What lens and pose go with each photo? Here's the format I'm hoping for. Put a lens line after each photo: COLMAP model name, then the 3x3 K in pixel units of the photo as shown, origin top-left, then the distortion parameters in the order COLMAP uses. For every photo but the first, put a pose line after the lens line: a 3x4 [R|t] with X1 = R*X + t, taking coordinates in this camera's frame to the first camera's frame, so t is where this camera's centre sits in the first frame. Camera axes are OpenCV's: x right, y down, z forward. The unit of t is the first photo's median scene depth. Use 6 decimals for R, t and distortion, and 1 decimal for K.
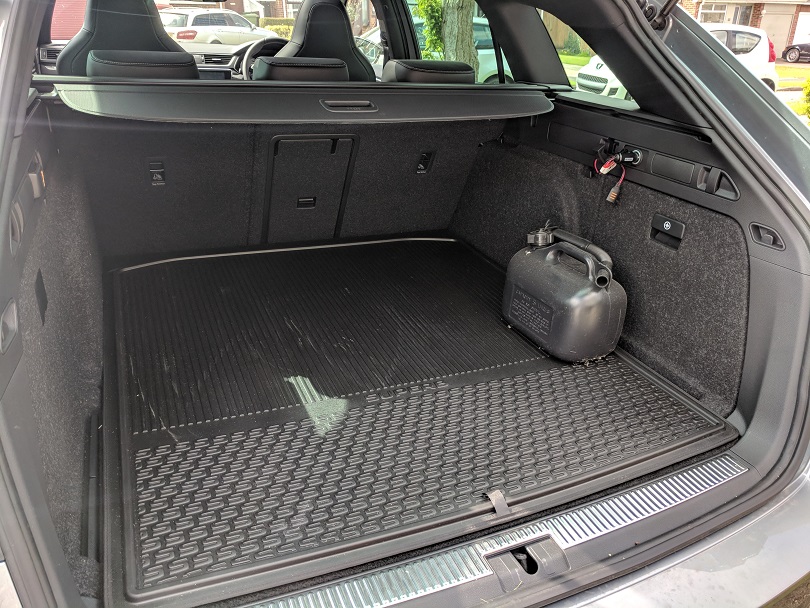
lens RADIAL K [[607.2, 0, 414.4], [0, 607.2, 311.2], [0, 0, 1]] dist [-0.010968, 0.025721]
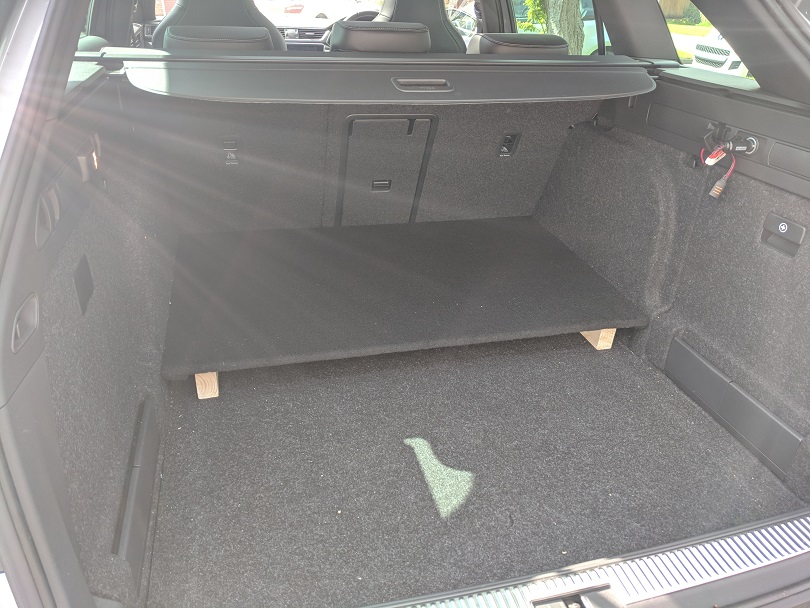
lens RADIAL K [[607.2, 0, 413.5], [0, 607.2, 311.4], [0, 0, 1]] dist [-0.010968, 0.025721]
pose [[0.987688, 0.058222, -0.145200, 0.033450], [-0.052725, 0.997749, 0.041424, -0.031732], [0.147285, -0.033259, 0.988535, 0.074005]]
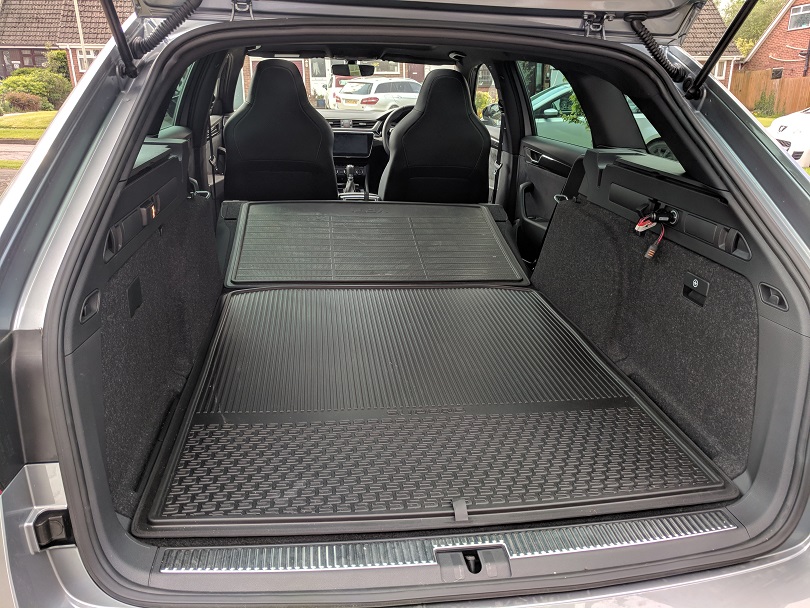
lens RADIAL K [[607.2, 0, 411.5], [0, 607.2, 310.8], [0, 0, 1]] dist [-0.010968, 0.025721]
pose [[0.963915, 0.077545, -0.254666, 0.218080], [-0.100739, 0.991746, -0.079316, 0.034696], [0.246414, 0.102108, 0.963771, -0.103700]]
